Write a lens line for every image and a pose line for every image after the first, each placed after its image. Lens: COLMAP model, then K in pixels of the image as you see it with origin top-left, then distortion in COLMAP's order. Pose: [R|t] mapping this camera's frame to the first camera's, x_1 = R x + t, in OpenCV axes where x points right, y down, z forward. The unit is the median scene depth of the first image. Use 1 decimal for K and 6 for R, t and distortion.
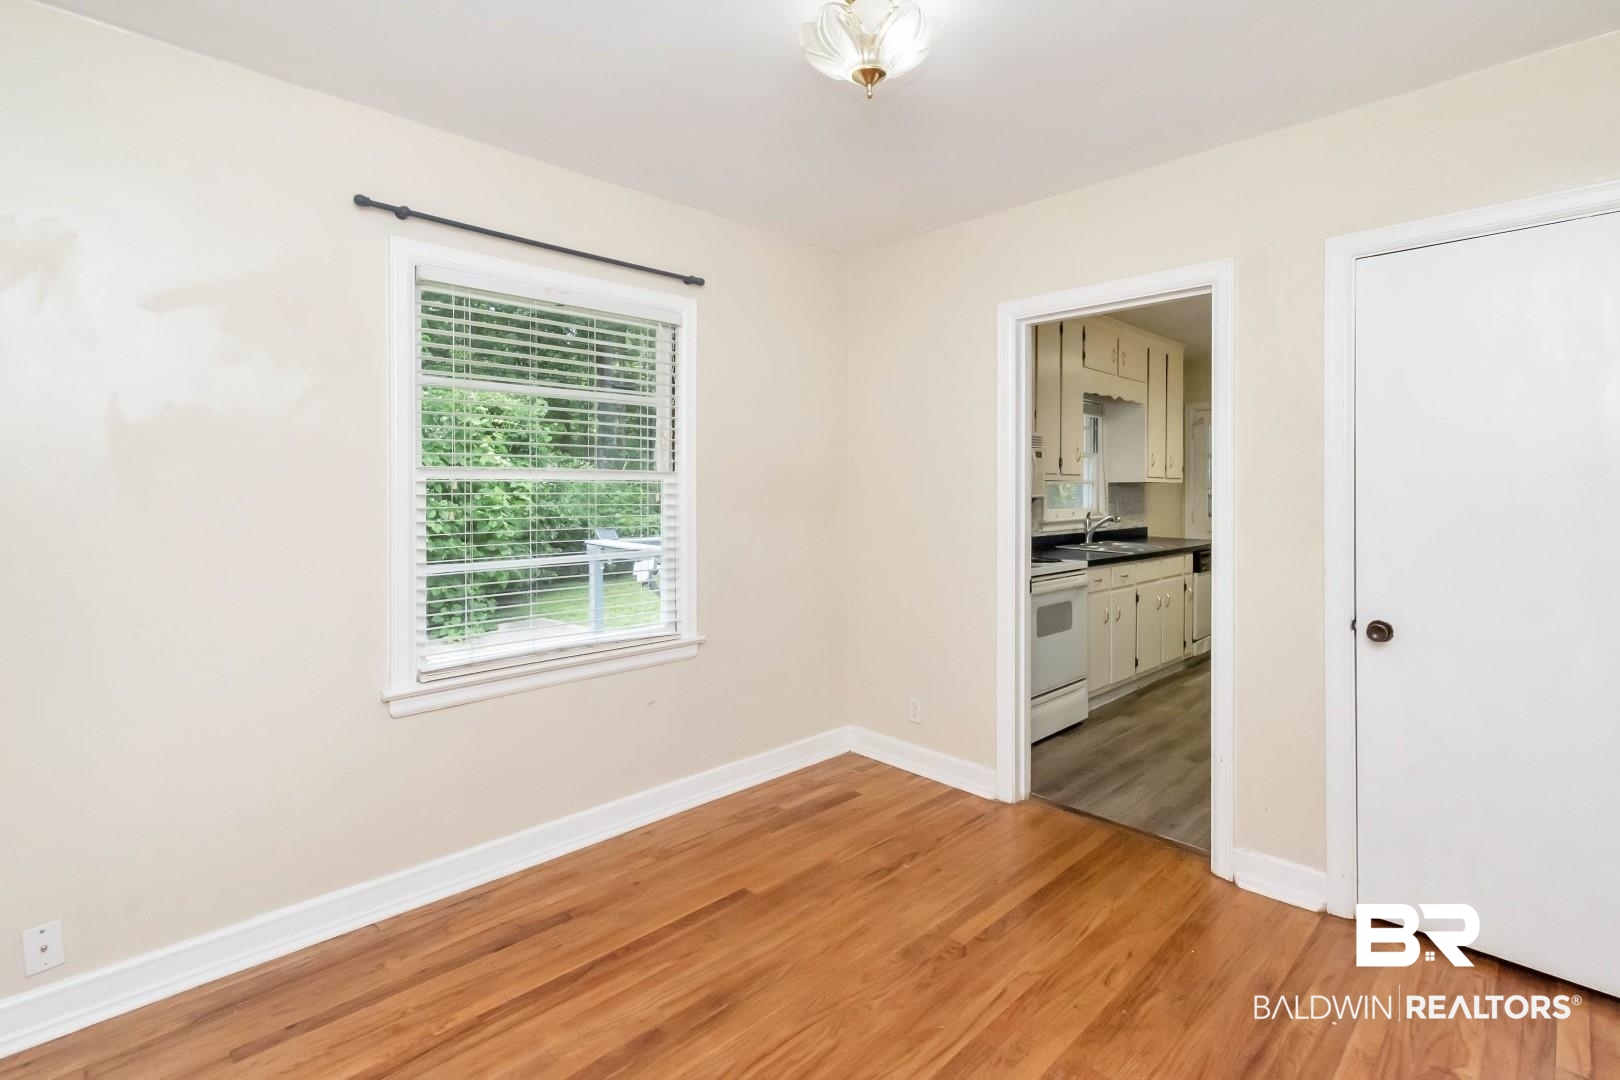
lens RADIAL K [[724.9, 0, 833.4], [0, 724.9, 501.6], [0, 0, 1]] dist [0.007915, -0.003421]
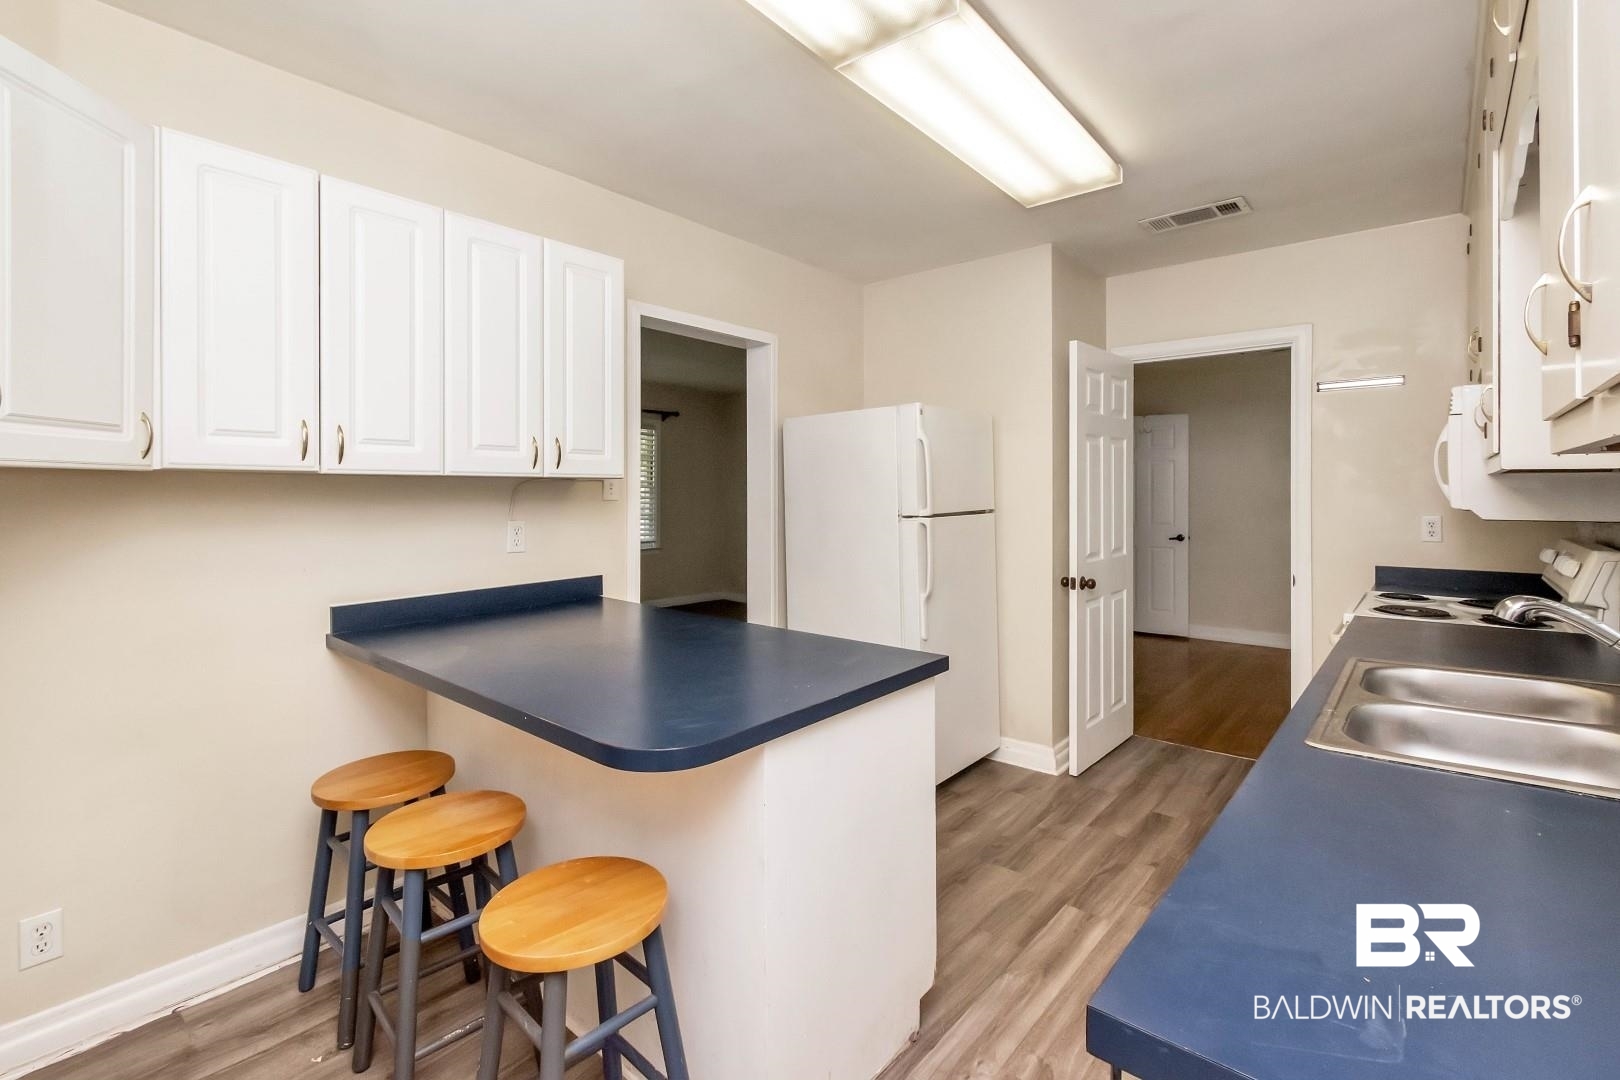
lens RADIAL K [[724.9, 0, 797.5], [0, 724.9, 494.3], [0, 0, 1]] dist [0.007915, -0.003421]
pose [[-0.997498, 0.013913, -0.069317, 0.633515], [0.013028, 0.999828, 0.013211, -0.022796], [0.069489, 0.012275, -0.997507, 1.181055]]
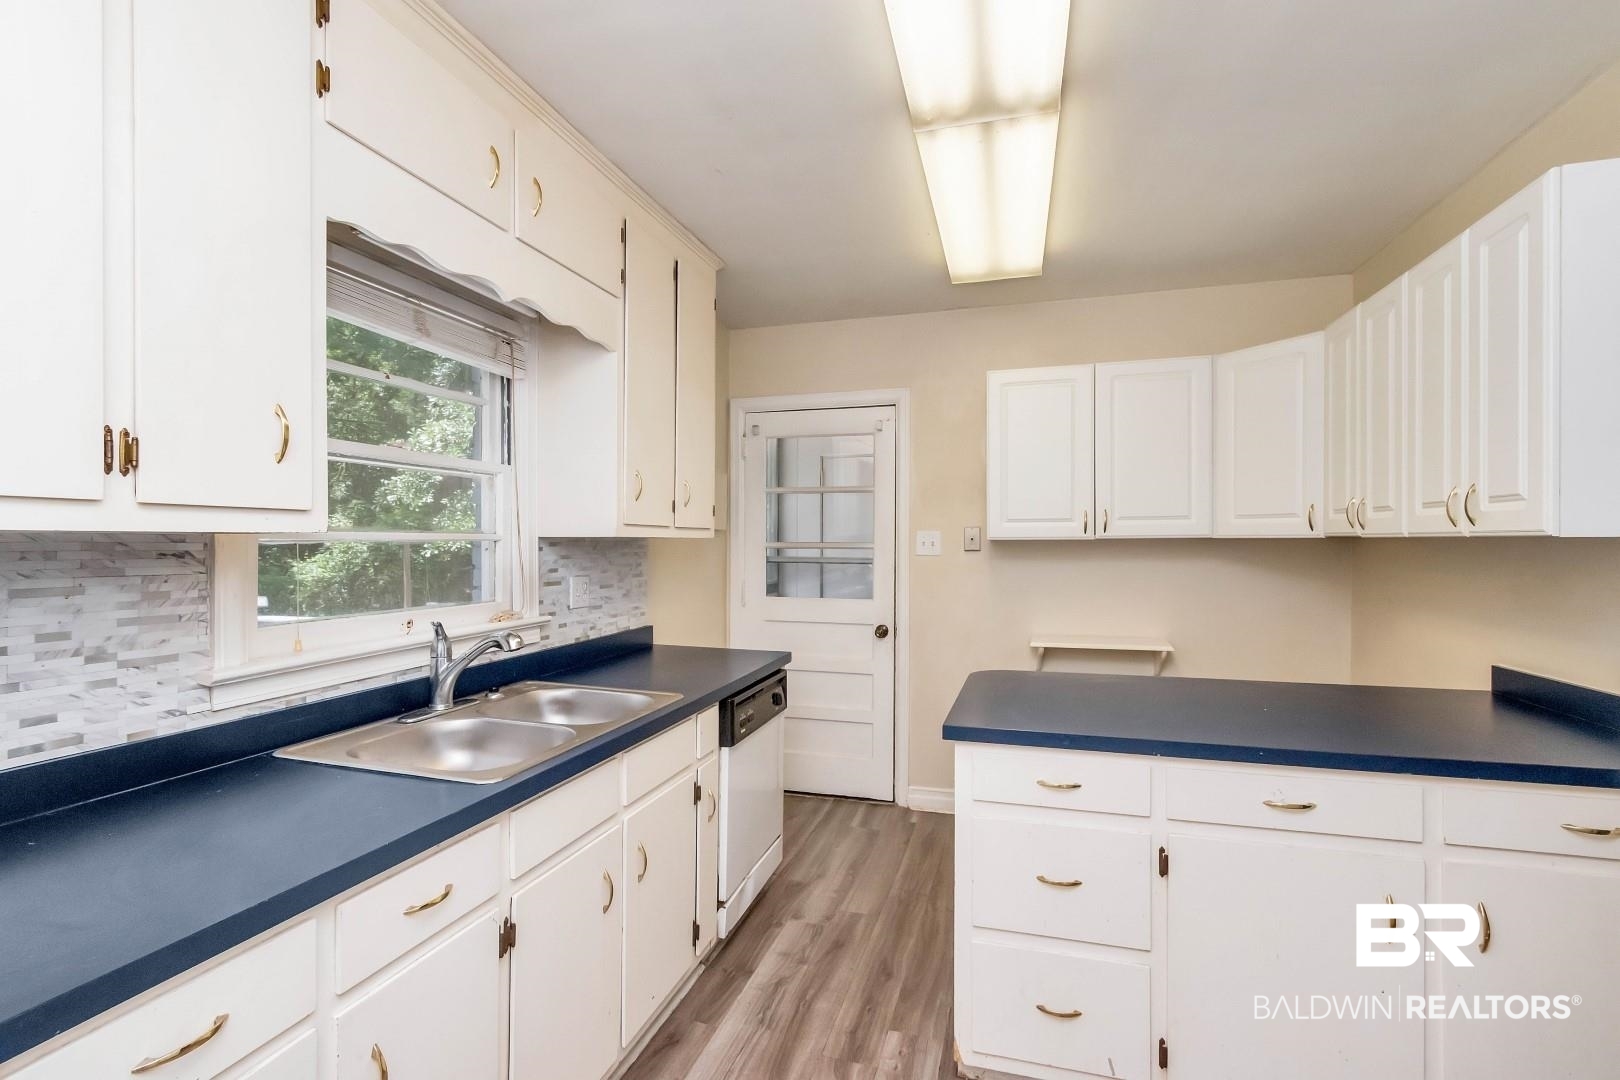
lens RADIAL K [[724.9, 0, 810.7], [0, 724.9, 549.9], [0, 0, 1]] dist [0.007915, -0.003421]
pose [[0.874374, 0.003503, 0.485239, 0.331801], [-0.003532, 0.999993, -0.000854, -0.019537], [-0.485239, -0.000967, 0.874381, 0.593716]]
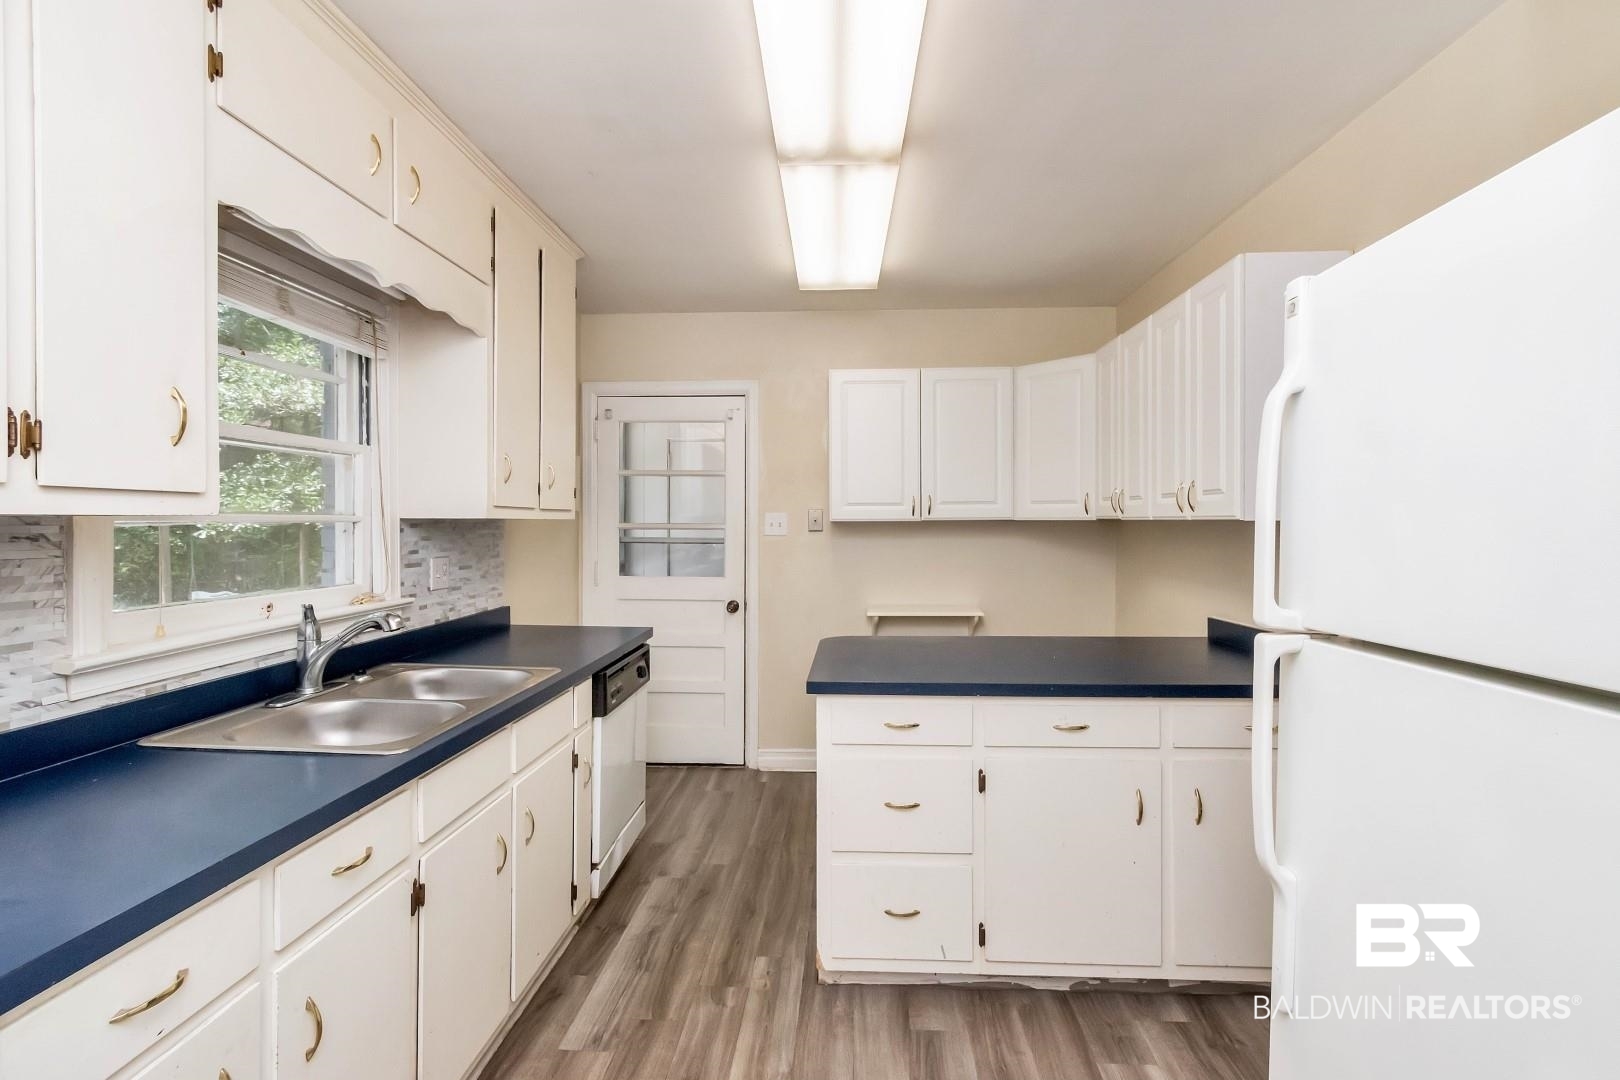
lens RADIAL K [[724.9, 0, 808.8], [0, 724.9, 527.3], [0, 0, 1]] dist [0.007915, -0.003421]
pose [[0.737497, 0.004134, 0.675338, 0.286615], [-0.001612, 0.999989, -0.004361, -0.020226], [-0.675349, 0.002127, 0.737495, 0.569575]]
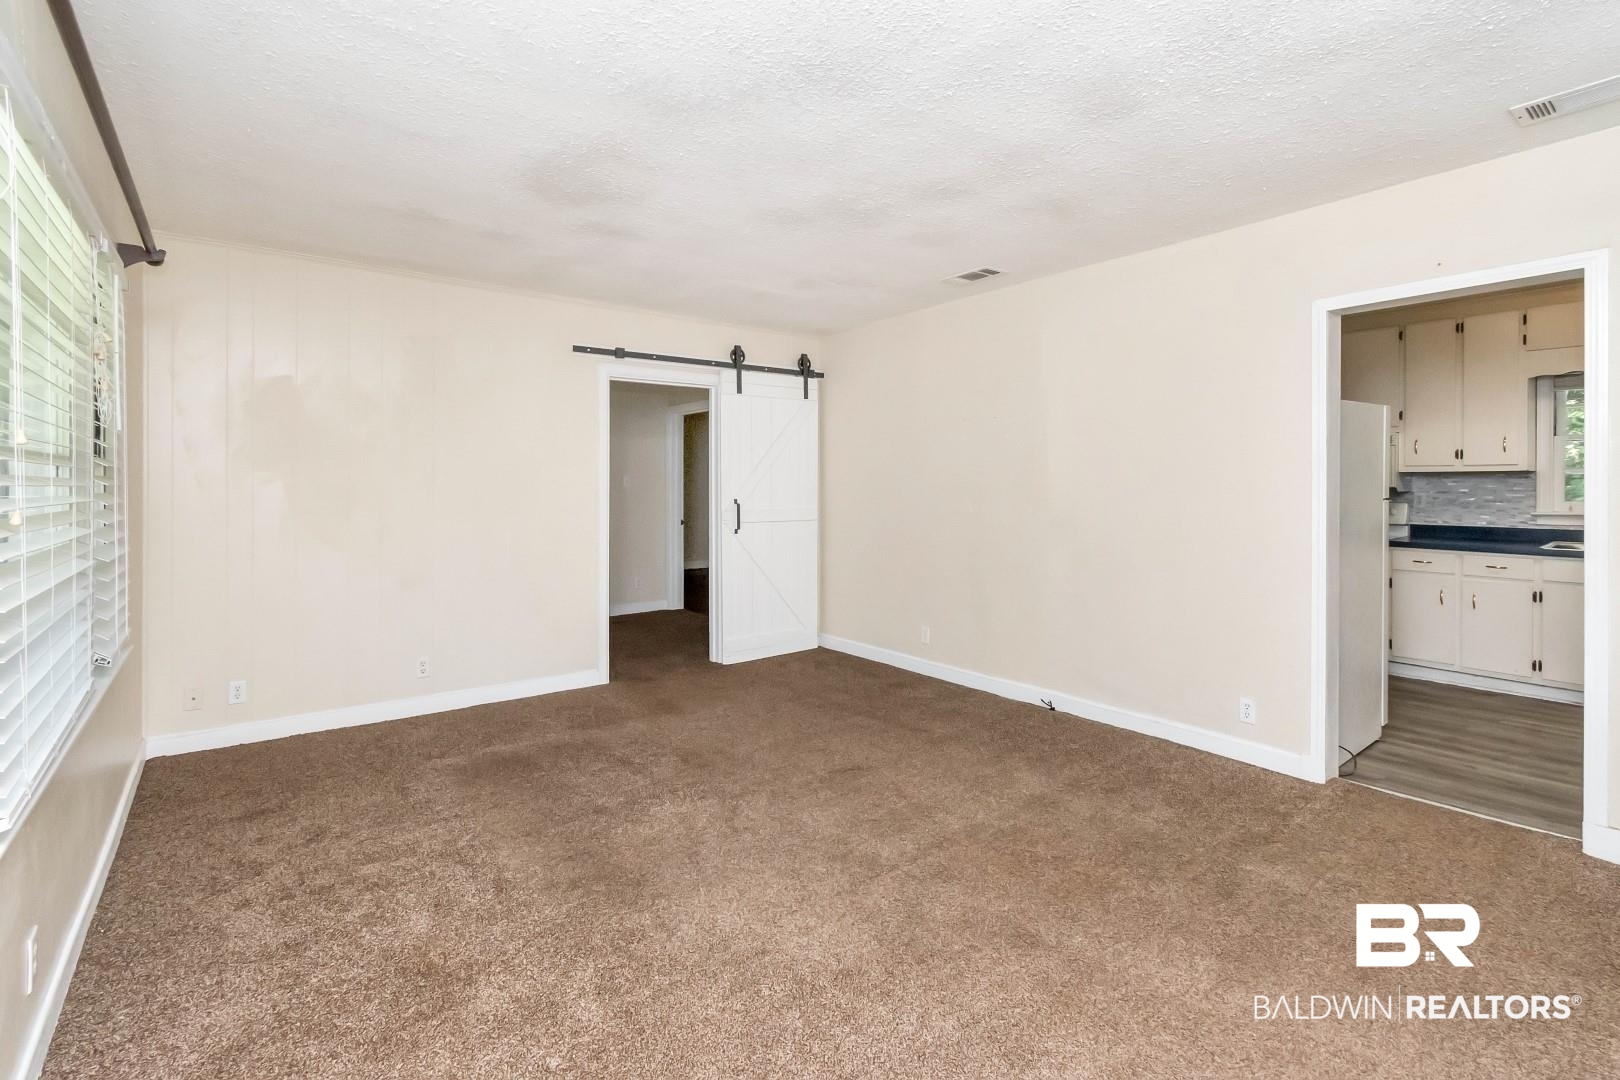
lens RADIAL K [[724.9, 0, 820.3], [0, 724.9, 490.2], [0, 0, 1]] dist [0.007915, -0.003421]
pose [[-0.125160, 0.017996, -0.991973, 1.252475], [-0.006977, 0.999795, 0.019018, -0.012100], [0.992112, 0.009301, -0.125009, 0.181260]]
